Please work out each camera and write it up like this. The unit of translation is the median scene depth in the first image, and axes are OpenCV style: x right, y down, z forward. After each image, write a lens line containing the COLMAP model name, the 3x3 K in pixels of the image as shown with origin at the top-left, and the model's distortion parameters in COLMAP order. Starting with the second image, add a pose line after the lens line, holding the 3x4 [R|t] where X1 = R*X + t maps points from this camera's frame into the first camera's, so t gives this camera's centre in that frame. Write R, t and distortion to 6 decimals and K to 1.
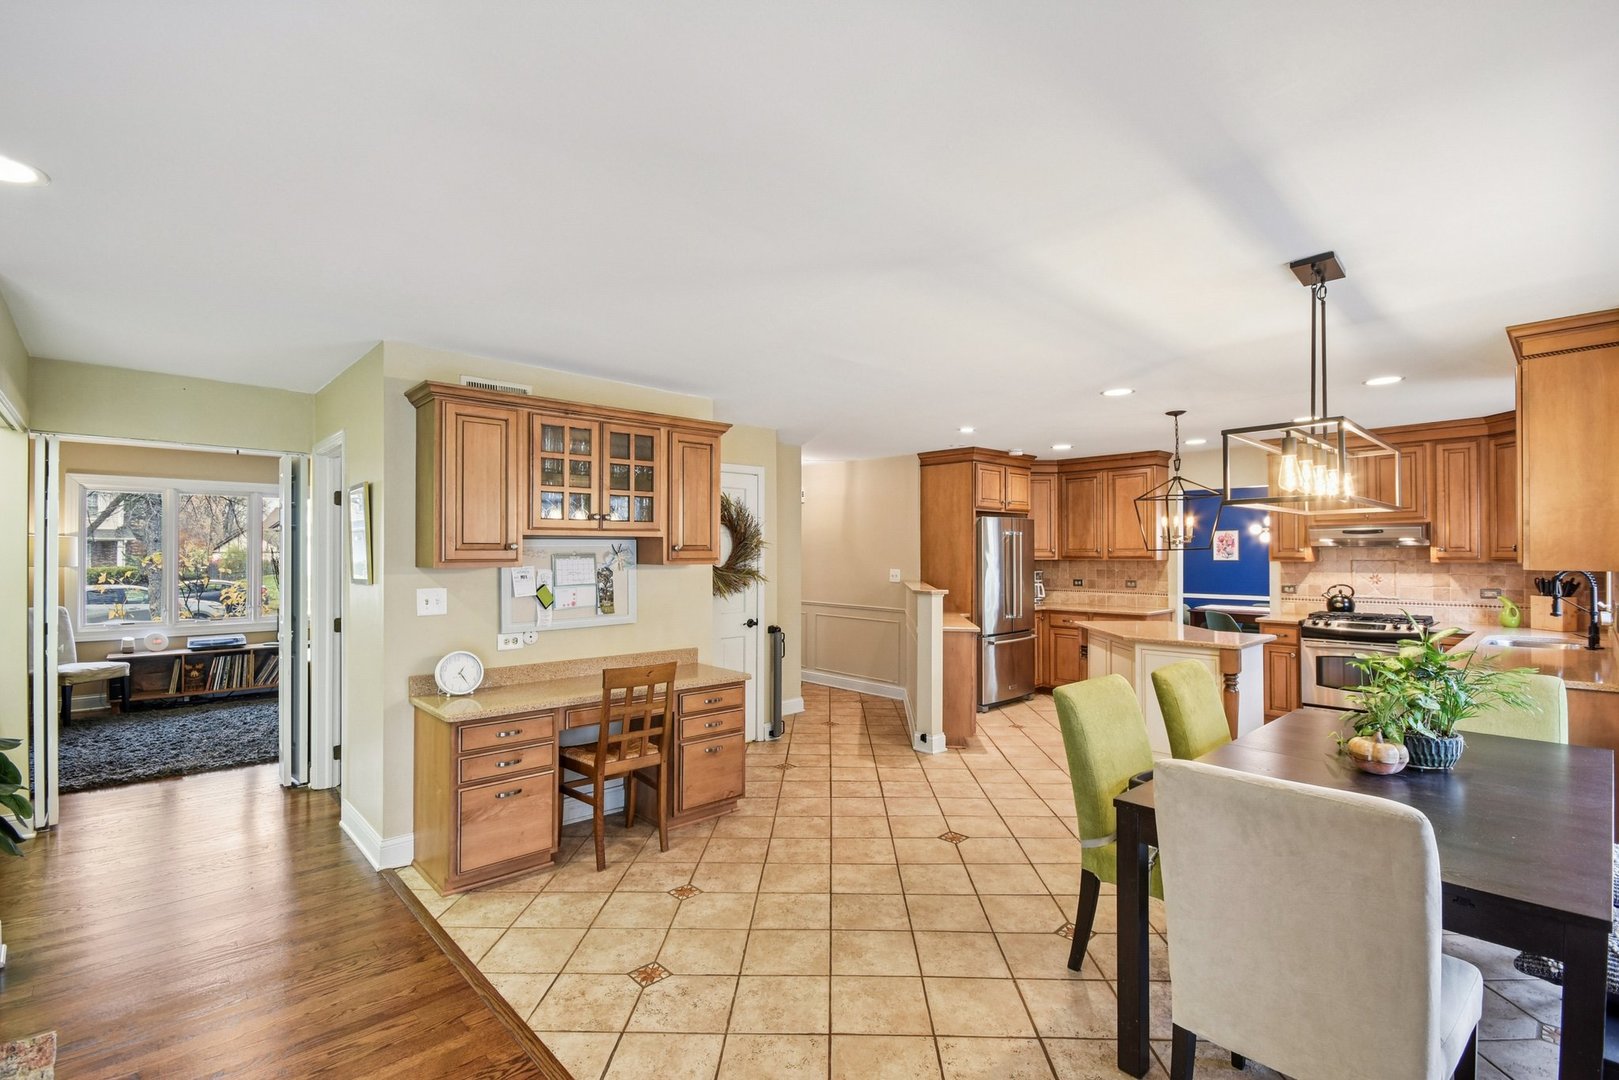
lens RADIAL K [[730.4, 0, 816.9], [0, 730.4, 547.5], [0, 0, 1]] dist [-0.000107, -0.002993]
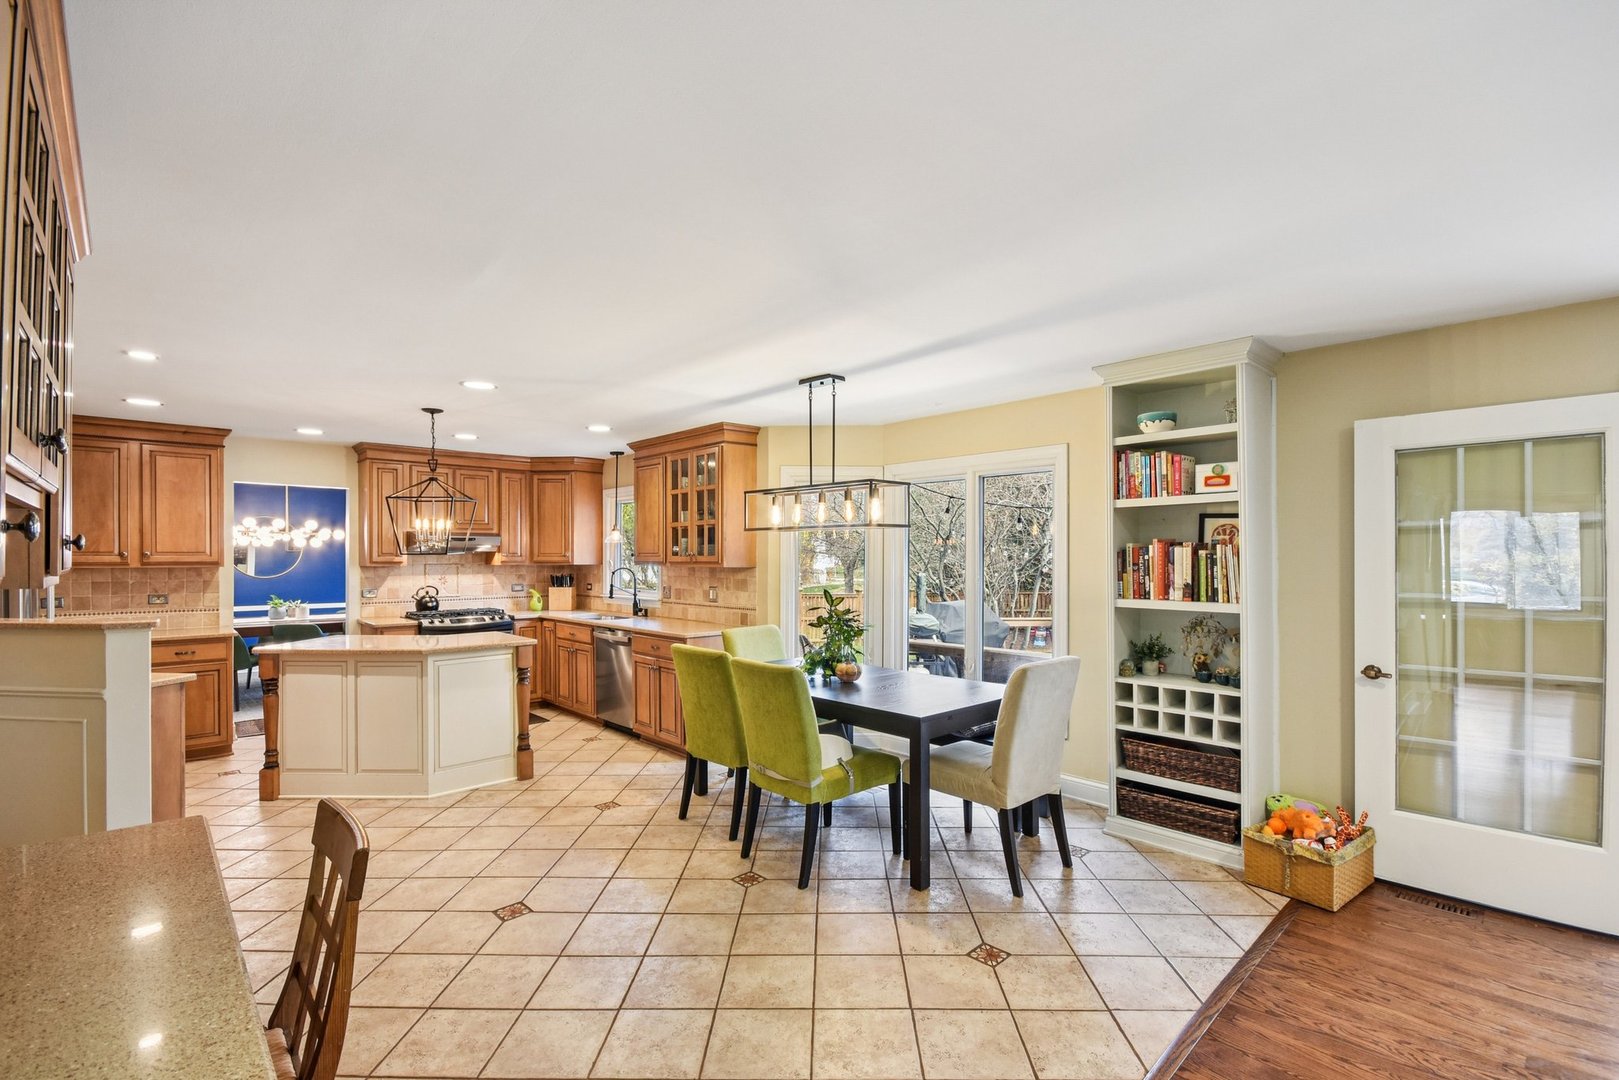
lens RADIAL K [[721.8, 0, 814.7], [0, 721.8, 560.5], [0, 0, 1]] dist [-0.000740, -0.004593]
pose [[0.002995, -0.004514, 0.999985, -0.380774], [-0.008222, 0.999956, 0.004539, 0.002234], [-0.999962, -0.008236, 0.002958, 0.420456]]
